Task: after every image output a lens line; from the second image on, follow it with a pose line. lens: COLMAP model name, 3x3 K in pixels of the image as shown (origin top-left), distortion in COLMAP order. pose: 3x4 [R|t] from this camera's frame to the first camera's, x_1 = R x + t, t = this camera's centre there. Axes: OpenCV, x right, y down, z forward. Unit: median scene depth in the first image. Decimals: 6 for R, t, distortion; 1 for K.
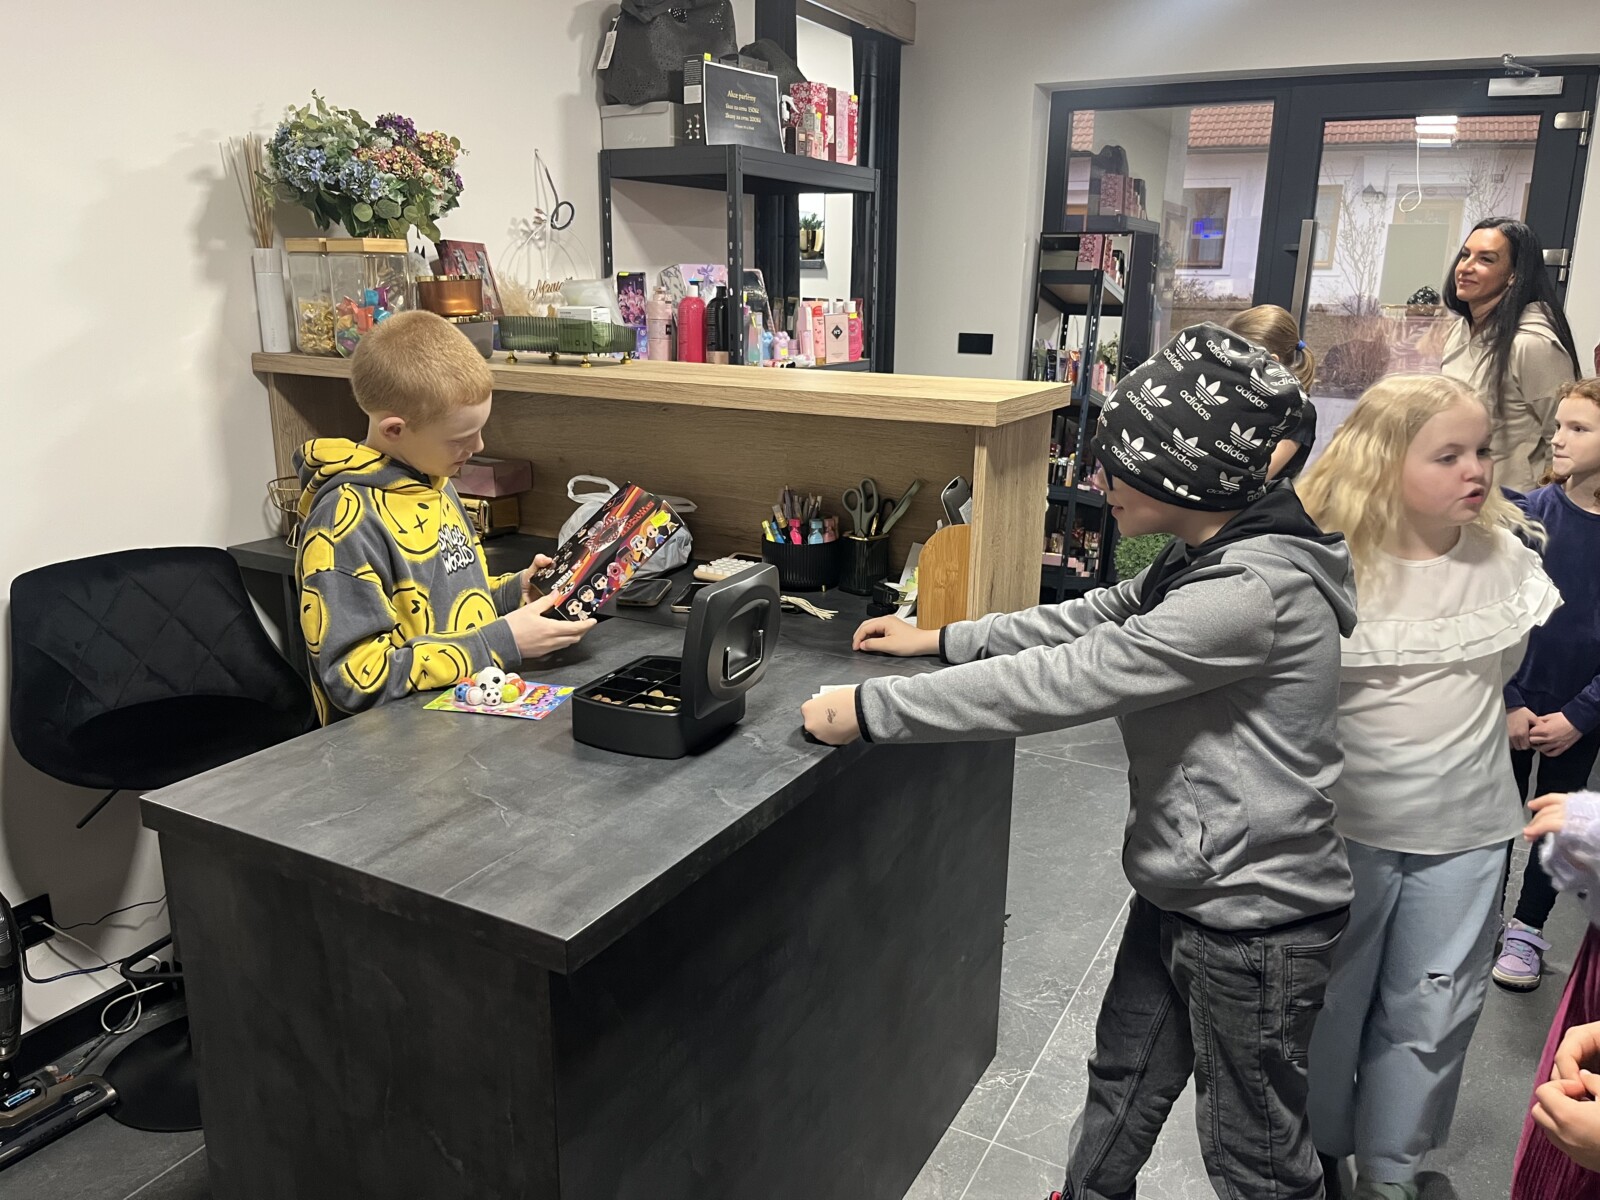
lens RADIAL K [[1231.7, 0, 797.5], [0, 1231.7, 606.7], [0, 0, 1]] dist [0.051423, -0.068094]
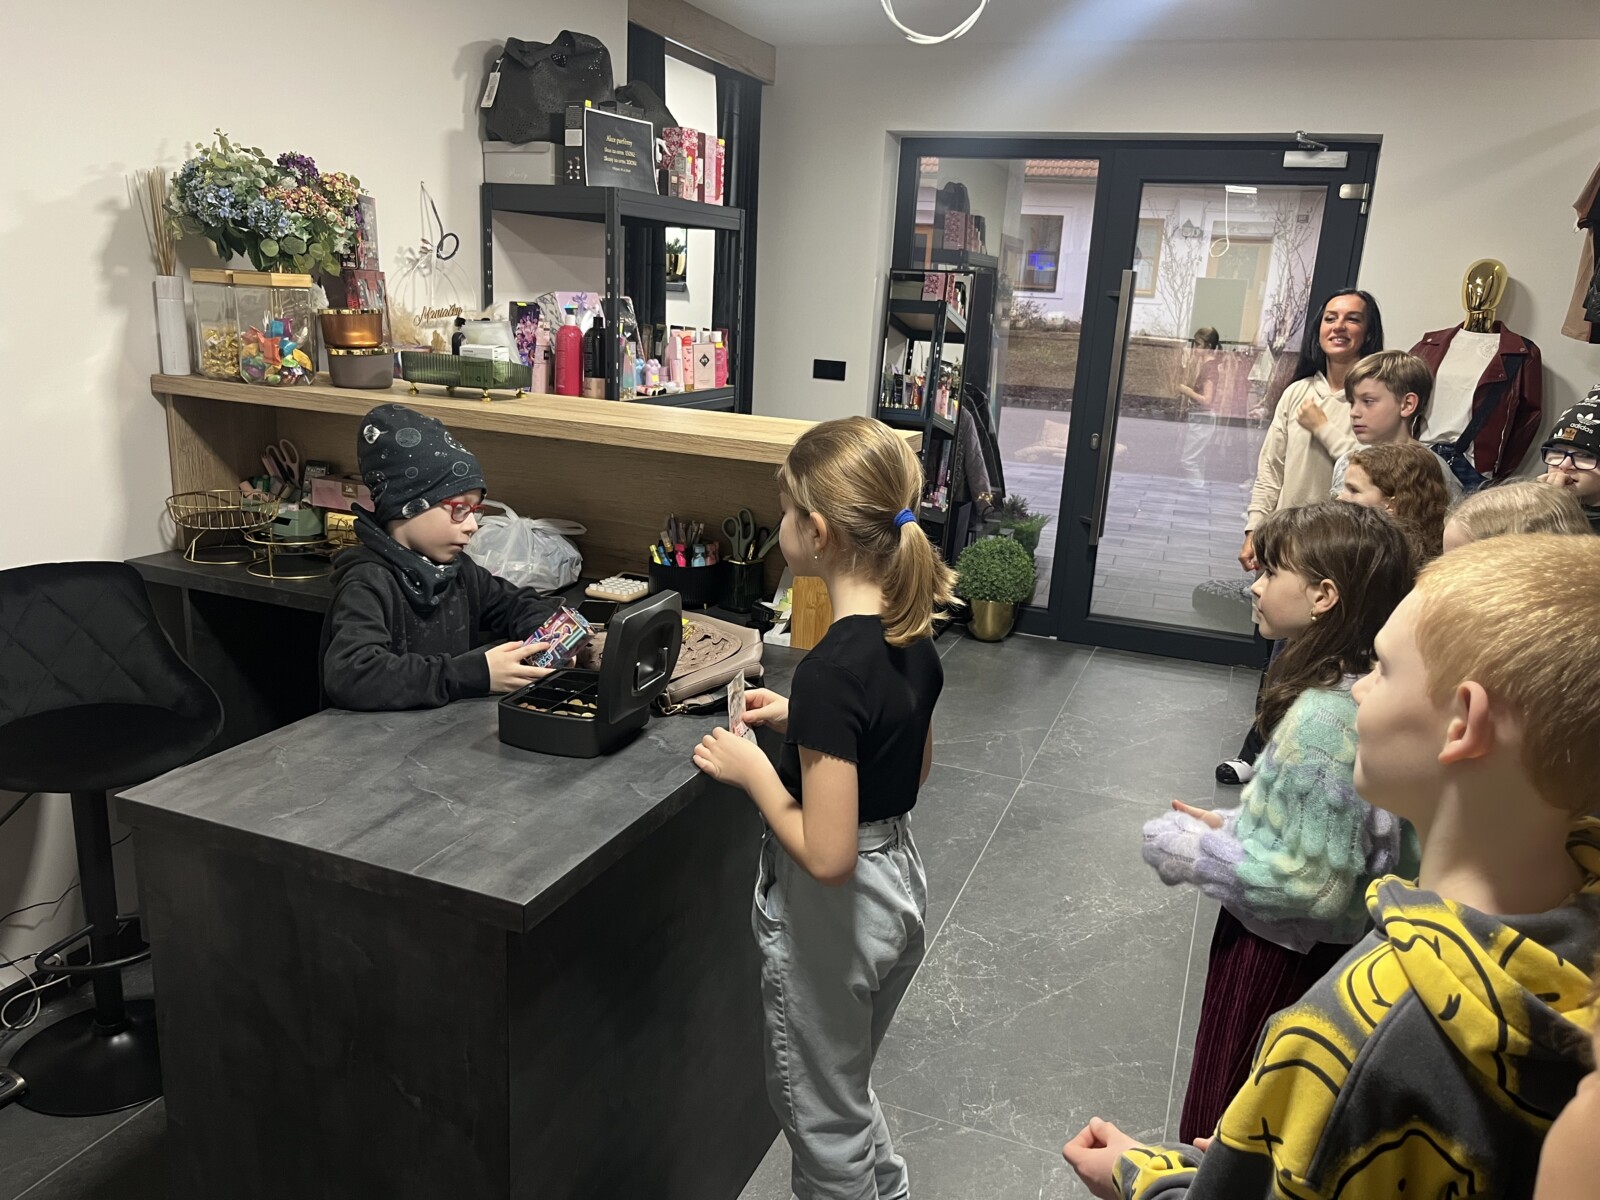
lens RADIAL K [[1231.7, 0, 803.2], [0, 1231.7, 613.4], [0, 0, 1]] dist [0.051423, -0.068094]
pose [[0.991481, 0.007157, 0.130054, -0.032949], [-0.007459, 0.999970, 0.001835, -0.010387], [-0.130037, -0.002790, 0.991505, -0.111247]]
